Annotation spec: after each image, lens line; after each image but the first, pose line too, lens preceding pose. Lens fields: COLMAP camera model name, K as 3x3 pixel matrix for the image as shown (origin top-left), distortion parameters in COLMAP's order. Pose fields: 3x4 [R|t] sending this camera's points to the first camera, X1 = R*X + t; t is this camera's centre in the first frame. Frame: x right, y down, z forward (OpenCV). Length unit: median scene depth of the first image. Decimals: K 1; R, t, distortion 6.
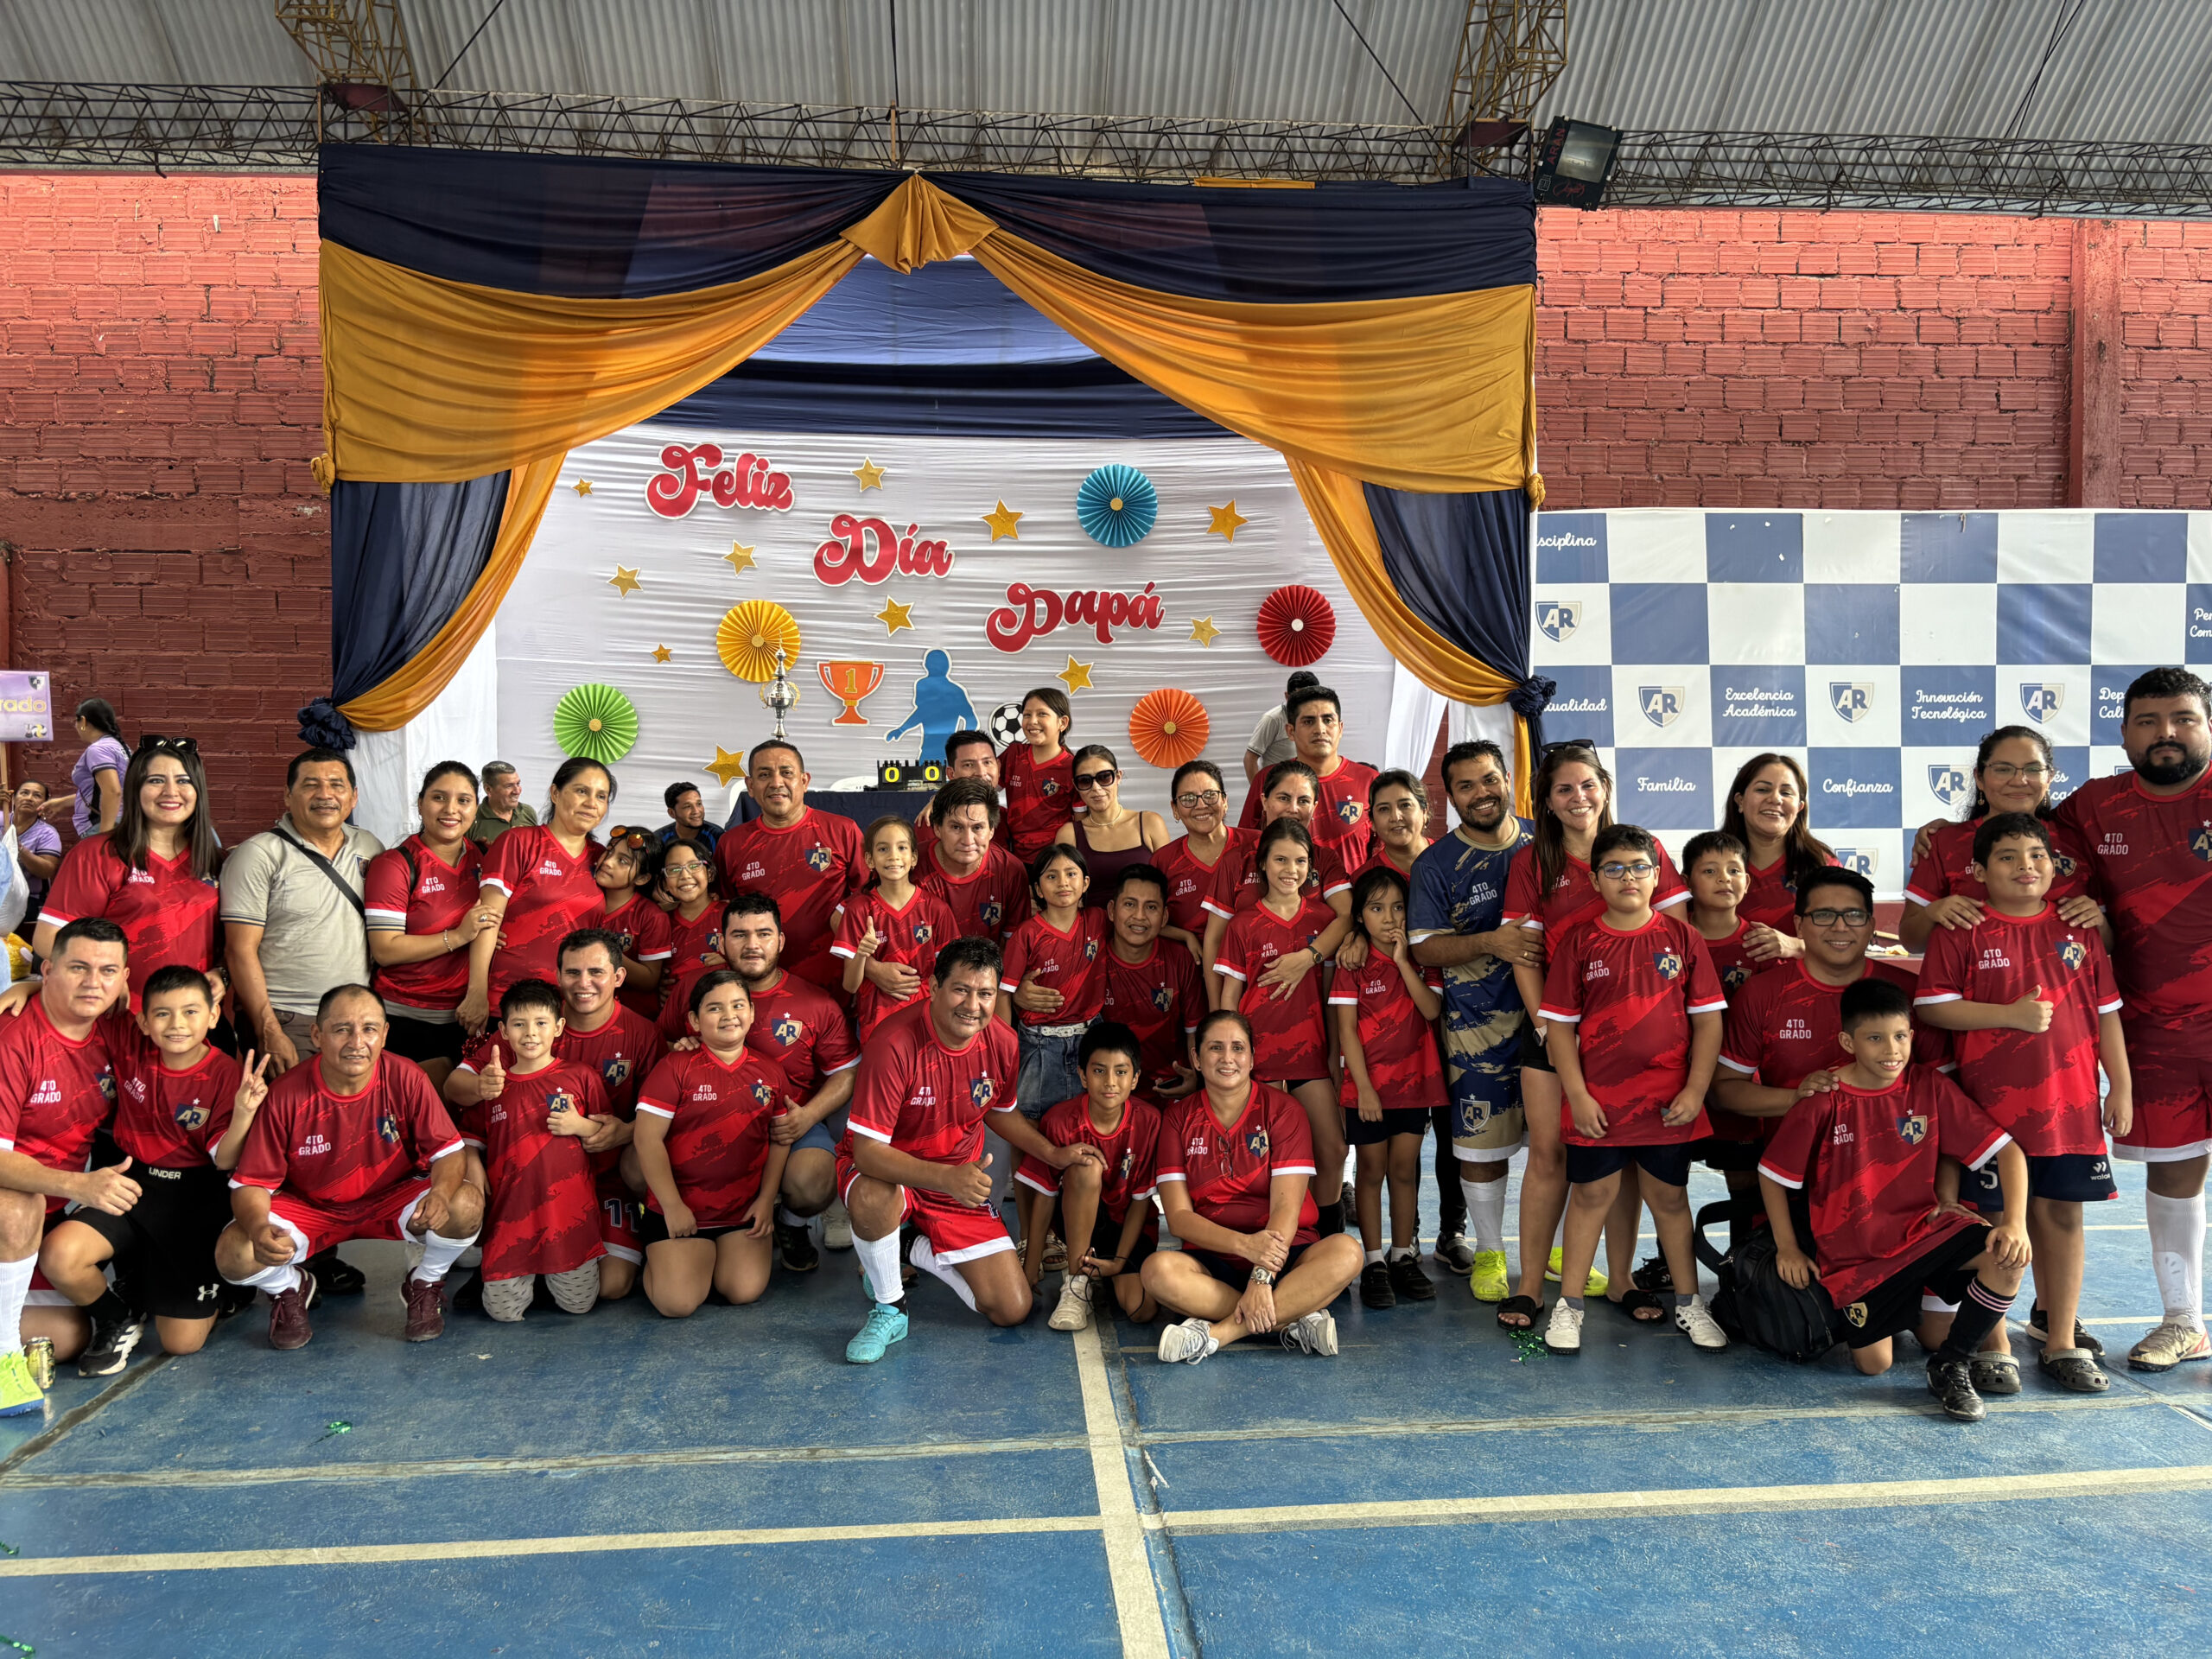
lens RADIAL K [[1677.0, 0, 1106.5], [0, 1677.0, 838.2], [0, 0, 1]] dist [0.025690, -0.038484]
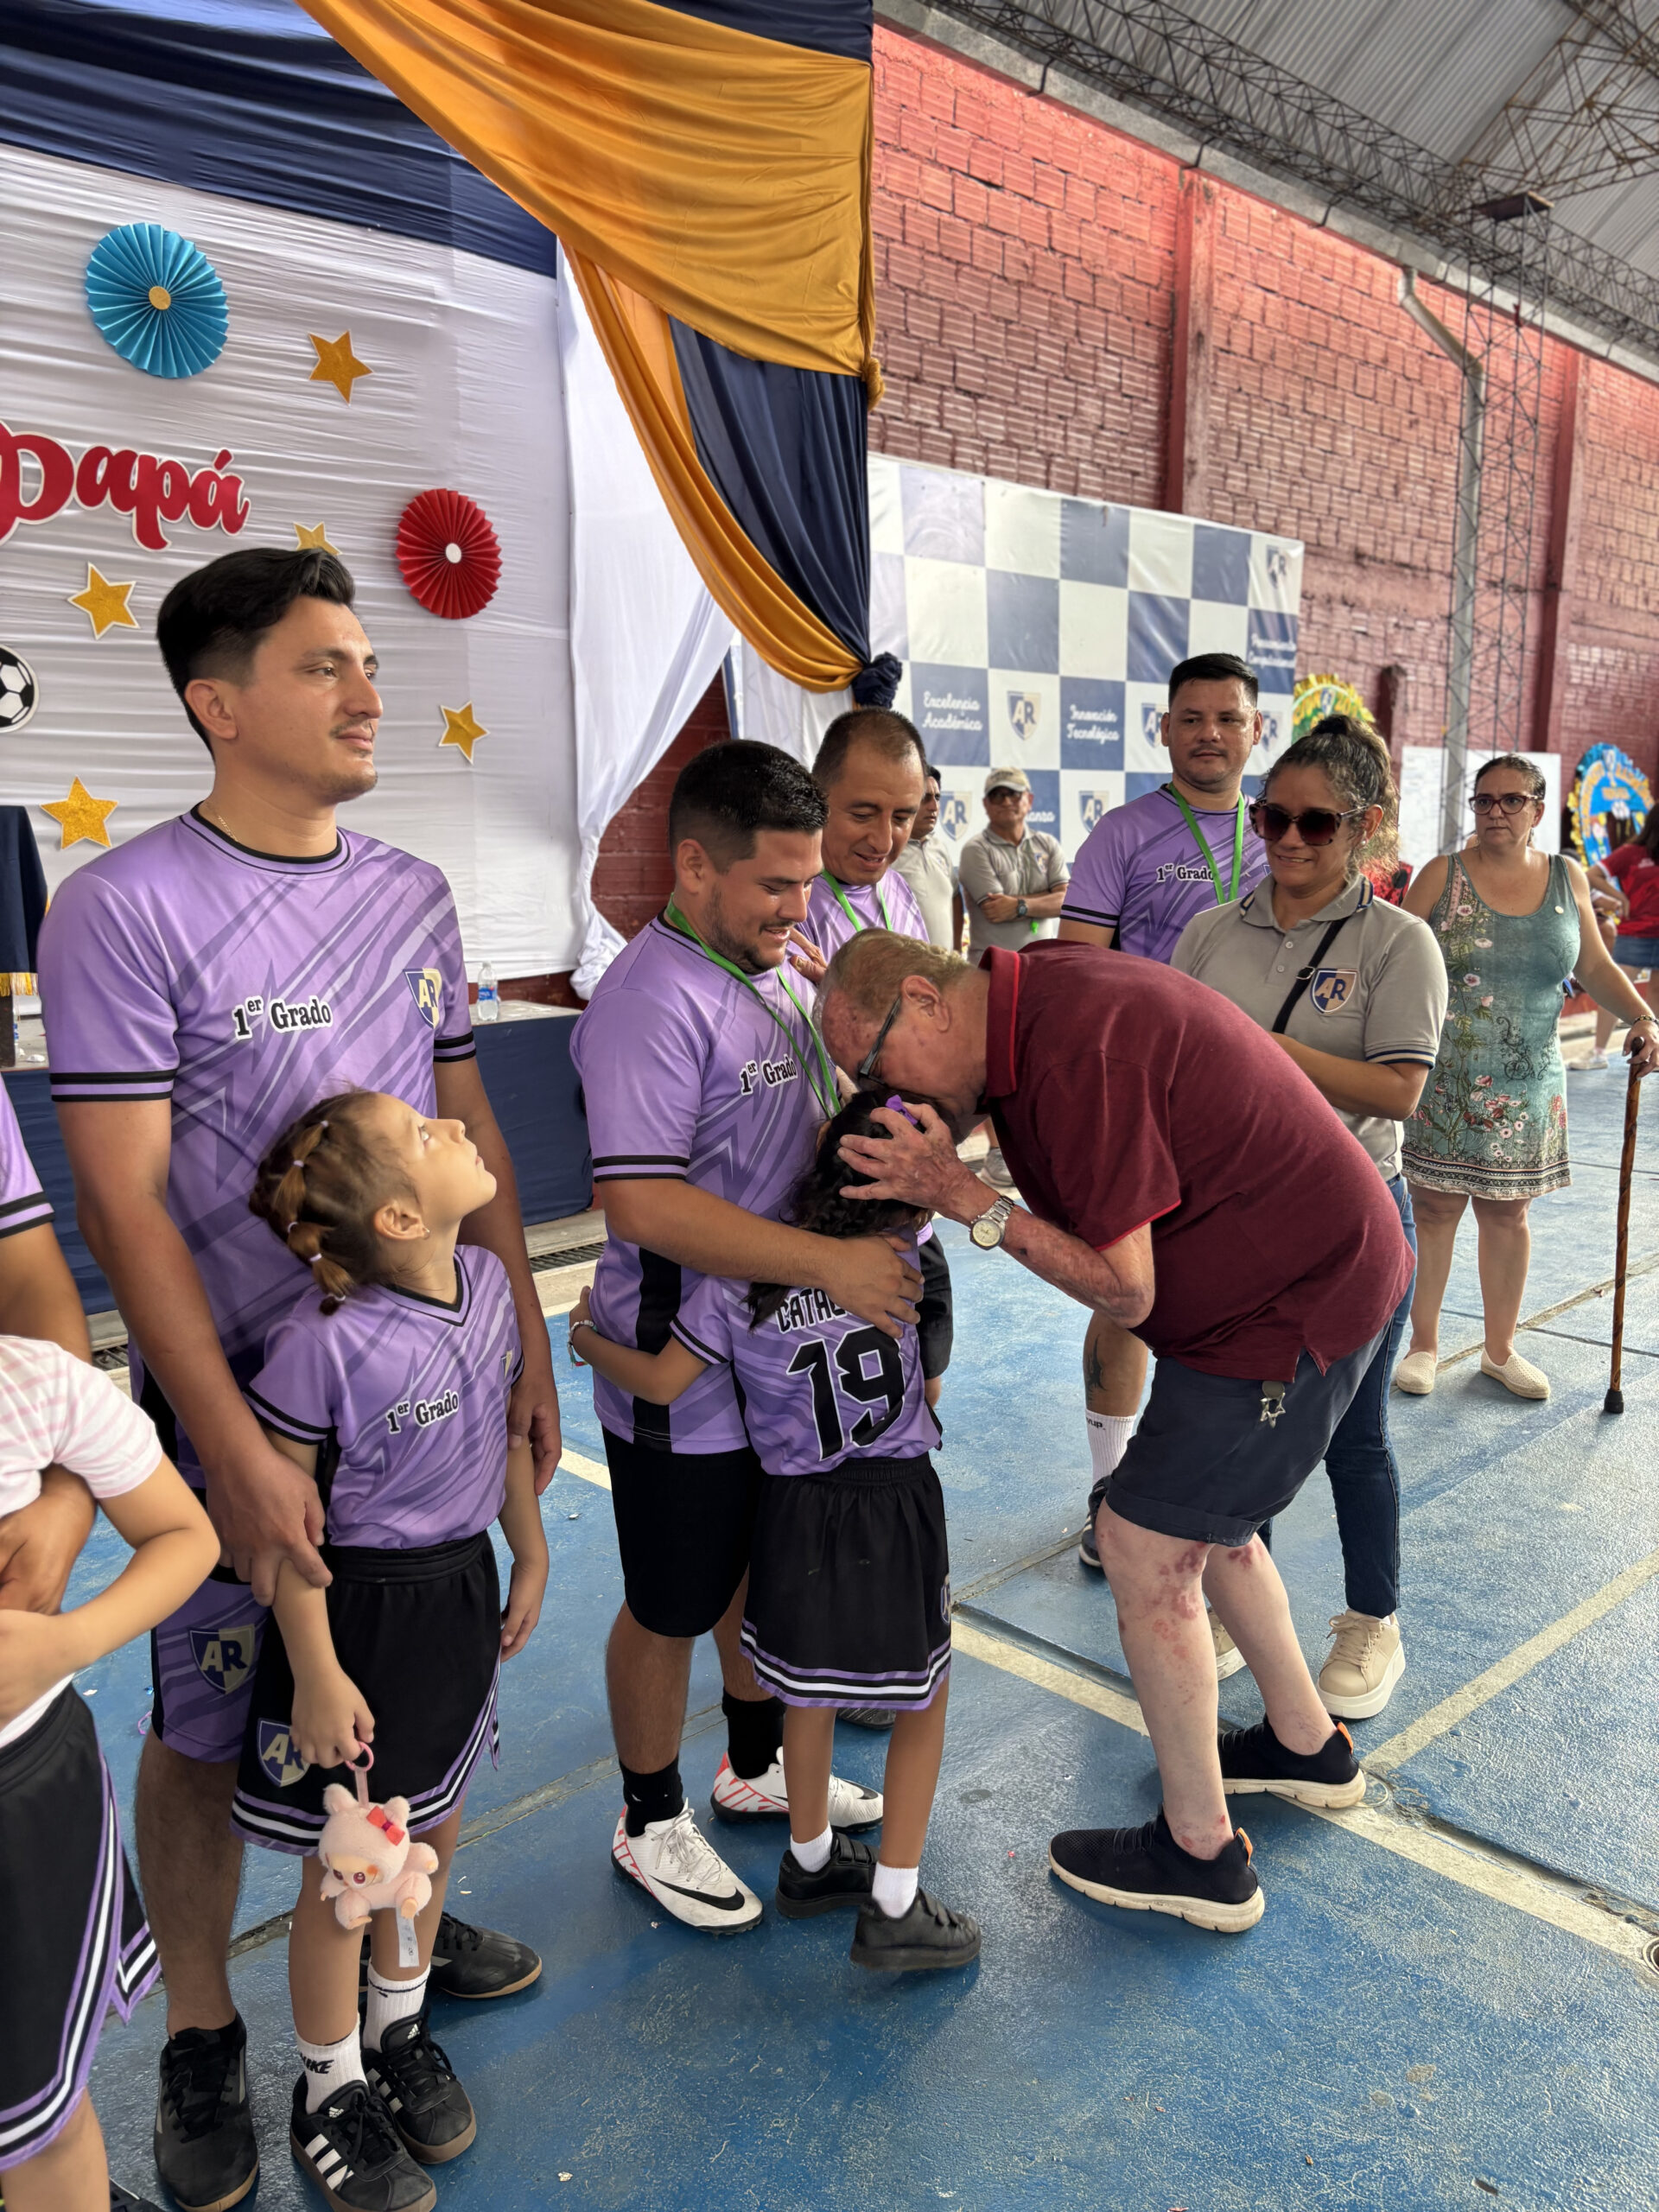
lens RADIAL K [[1677.0, 0, 824.1], [0, 1677.0, 1095.9], [0, 0, 1]] dist [0.025690, -0.038484]
pose [[0.759957, -0.099546, 0.642305, -0.213547], [0.013125, 0.990351, 0.137959, -0.007277], [-0.649841, -0.096413, 0.753931, 0.394805]]
